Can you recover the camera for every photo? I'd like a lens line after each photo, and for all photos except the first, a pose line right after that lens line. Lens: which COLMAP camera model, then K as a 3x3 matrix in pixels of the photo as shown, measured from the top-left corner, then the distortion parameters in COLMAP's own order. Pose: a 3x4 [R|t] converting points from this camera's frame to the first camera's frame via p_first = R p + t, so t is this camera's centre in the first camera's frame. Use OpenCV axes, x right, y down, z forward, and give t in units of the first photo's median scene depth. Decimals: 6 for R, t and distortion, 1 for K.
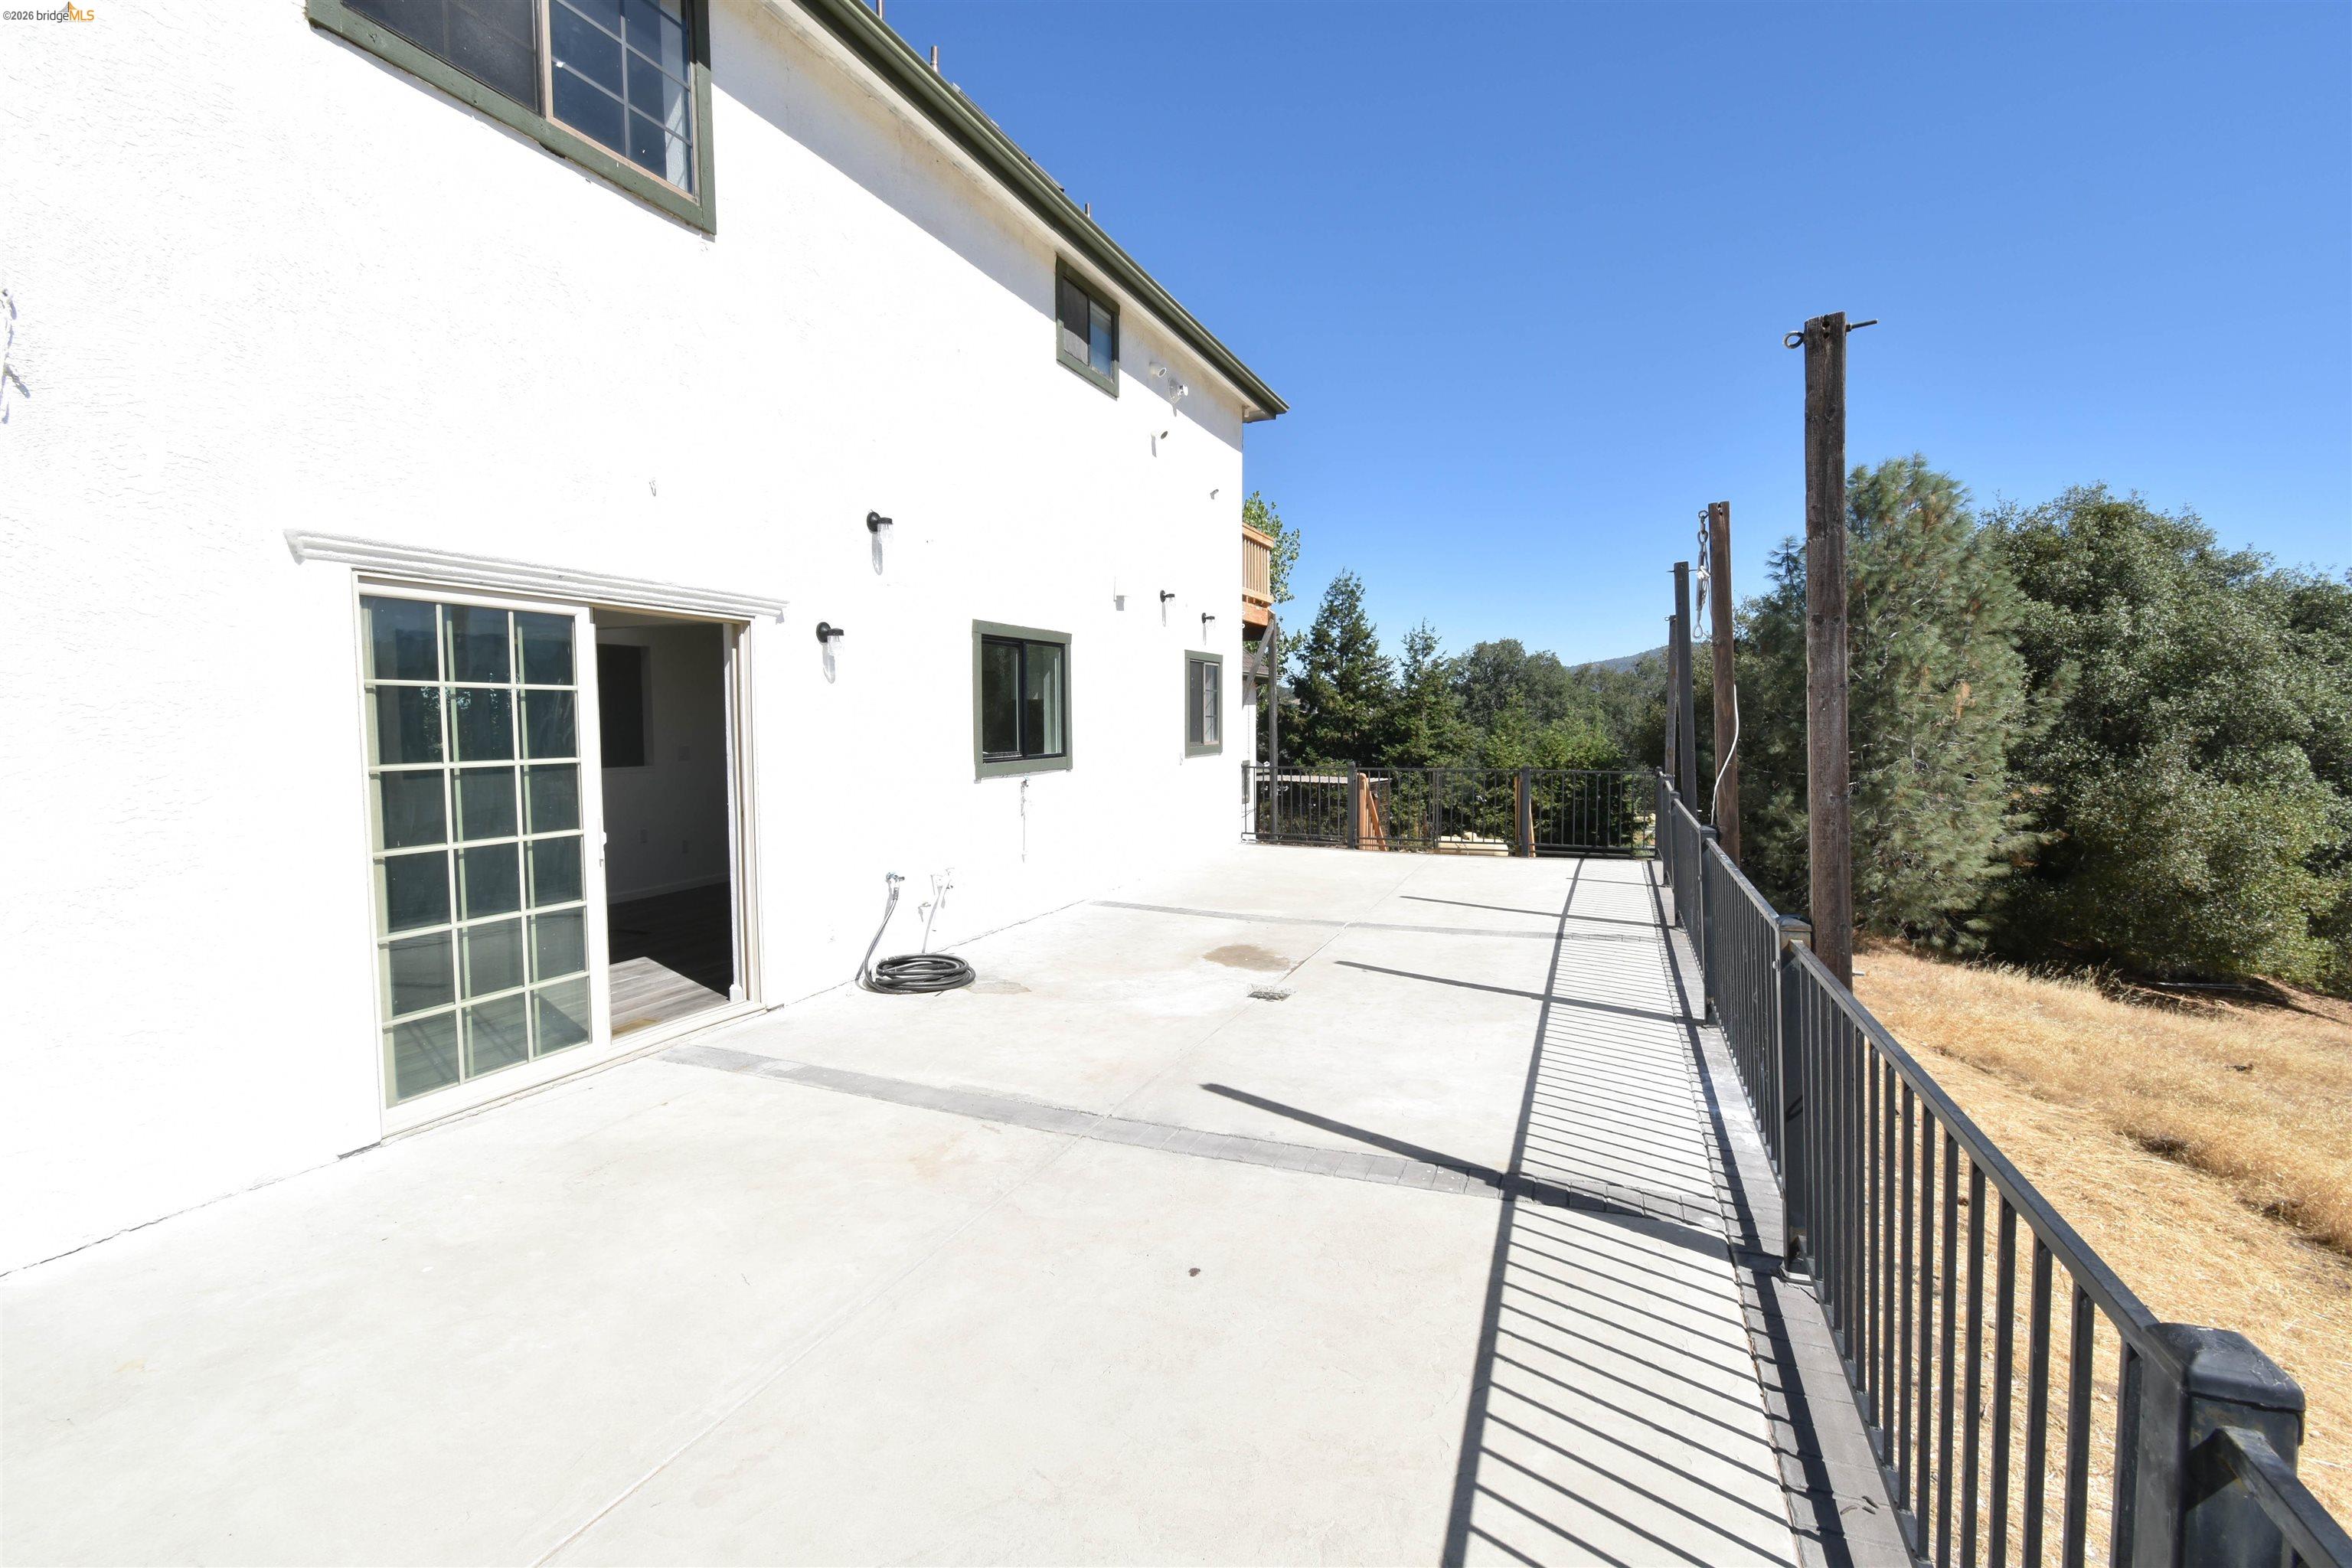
lens RADIAL K [[1016.7, 0, 1173.6], [0, 1016.7, 785.4], [0, 0, 1]] dist [0.003202, 0.000181]
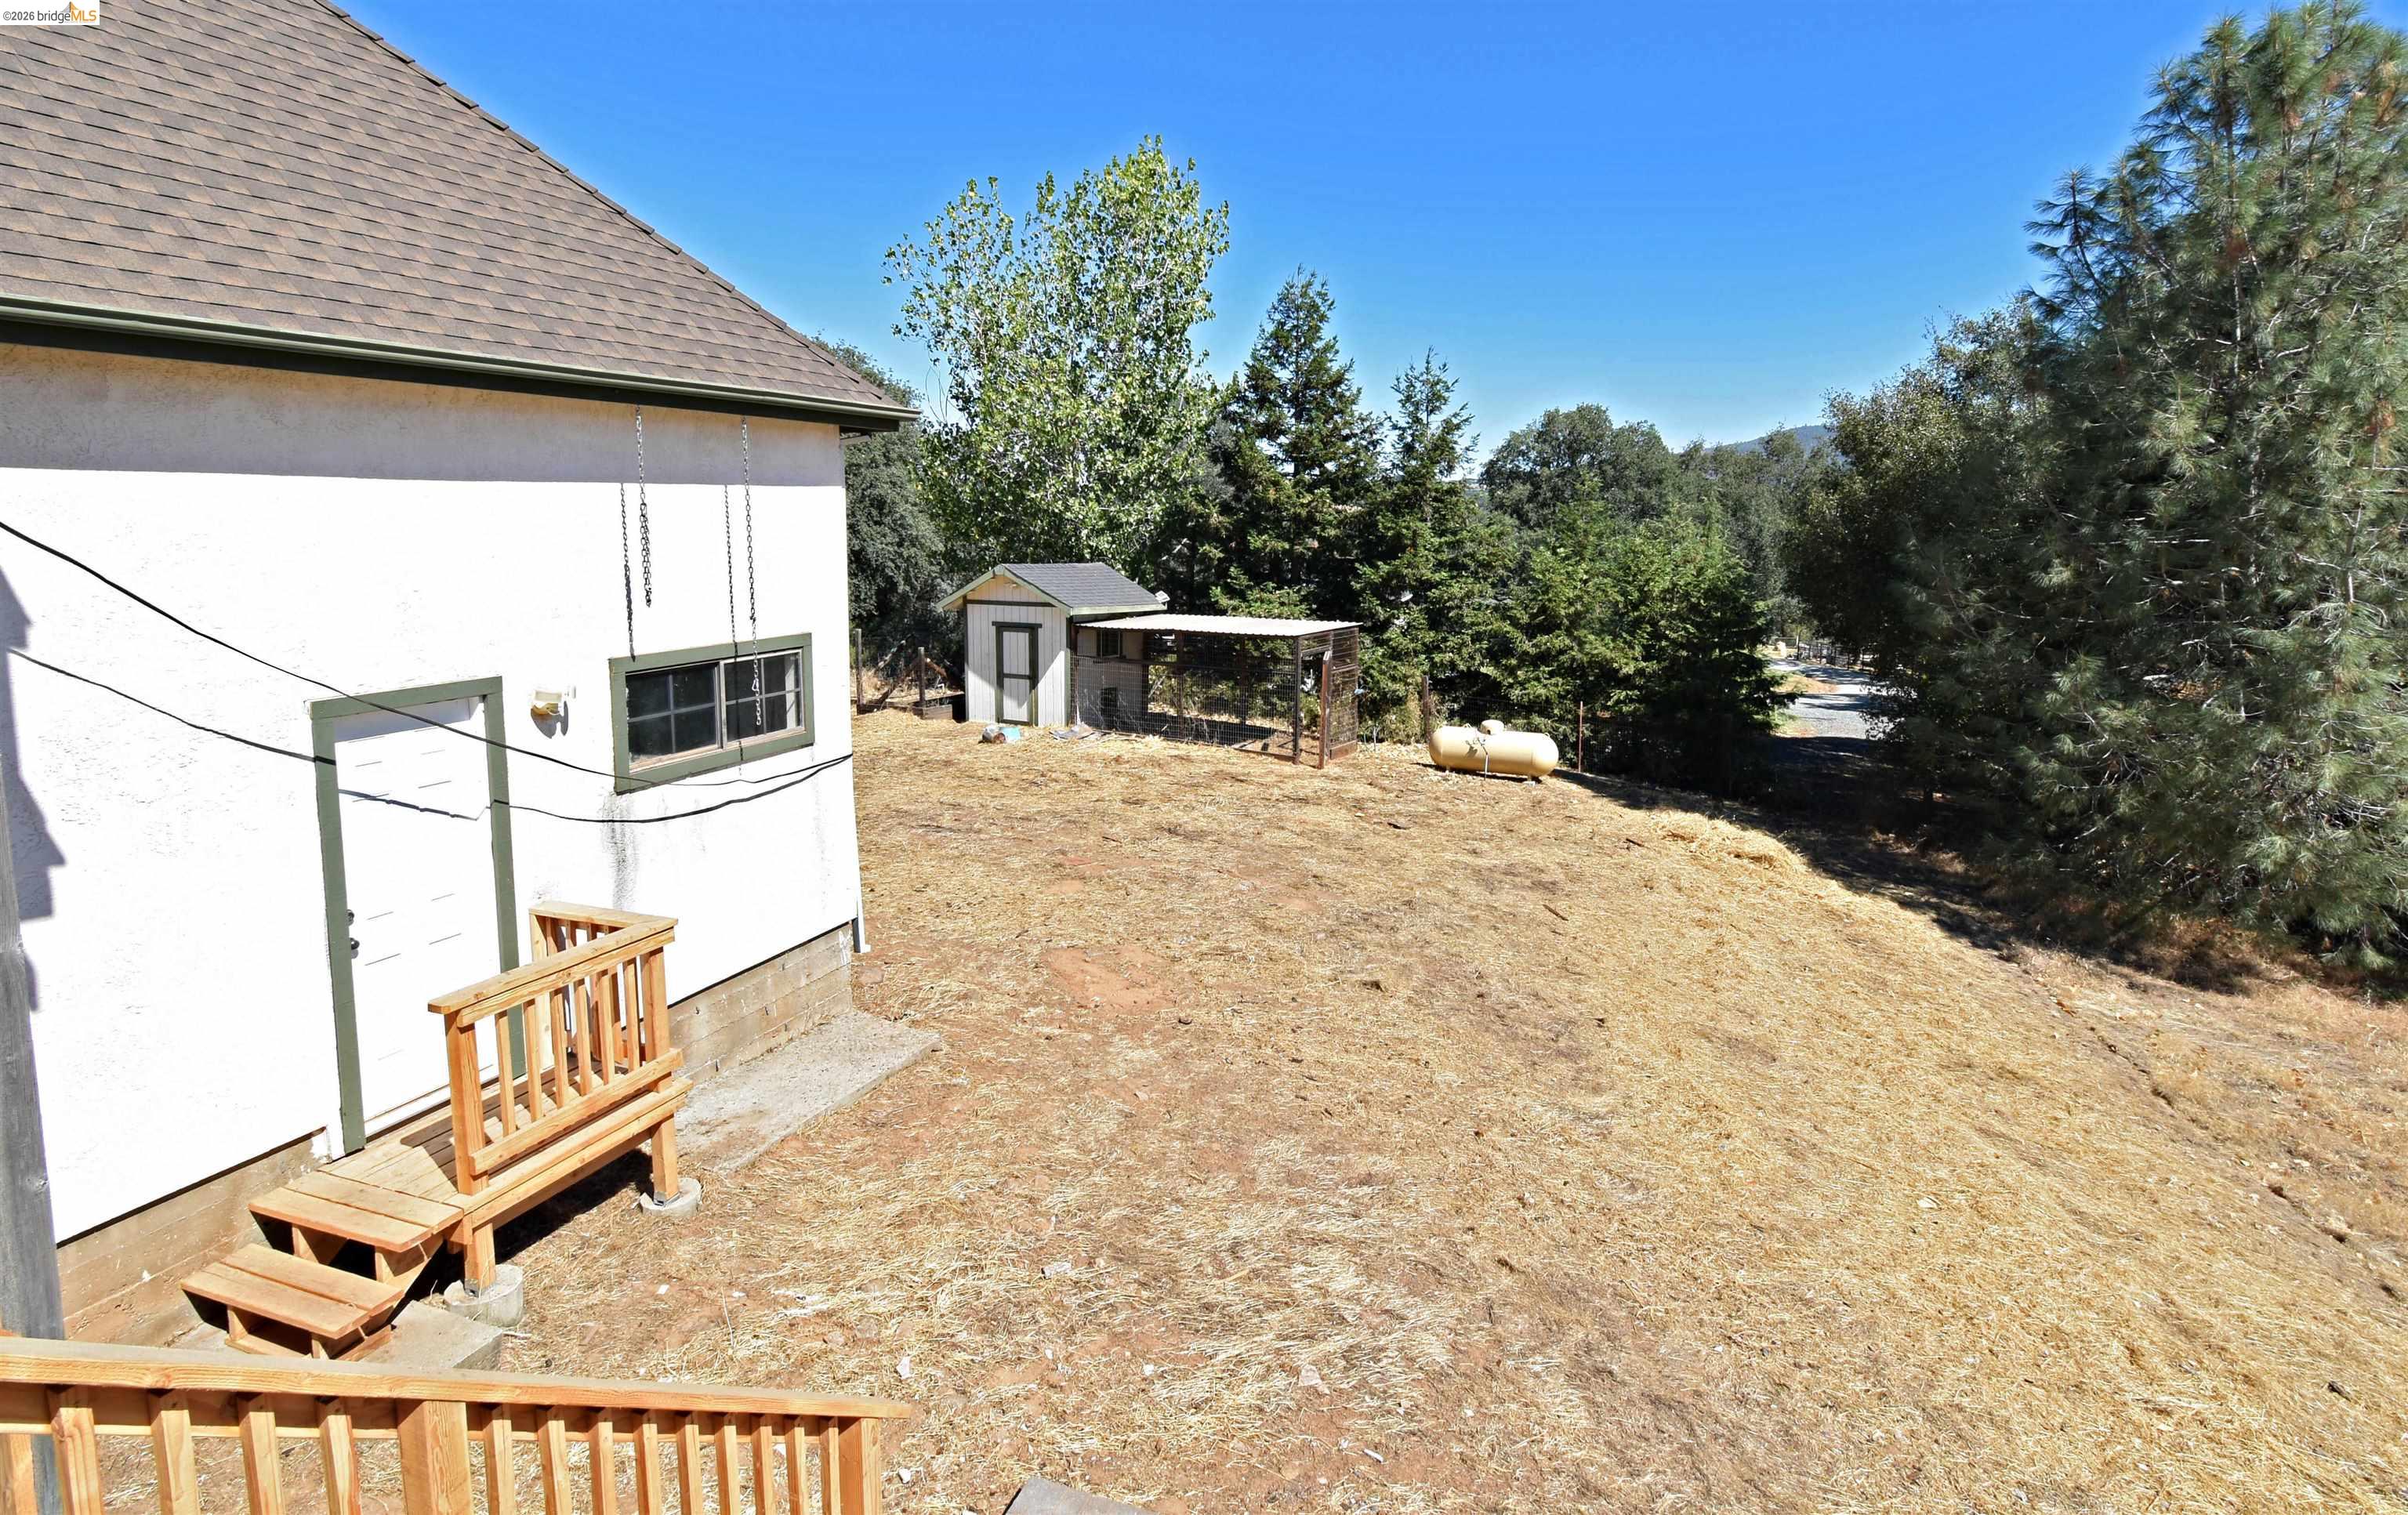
lens RADIAL K [[1290.0, 0, 1232.1], [0, 1290.0, 646.5], [0, 0, 1]] dist [-0.008638, -0.001070]
pose [[0.999154, -0.005930, 0.040700, 0.099705], [0.004540, 0.999406, 0.034167, -0.016696], [-0.040878, -0.033953, 0.998587, 0.246734]]
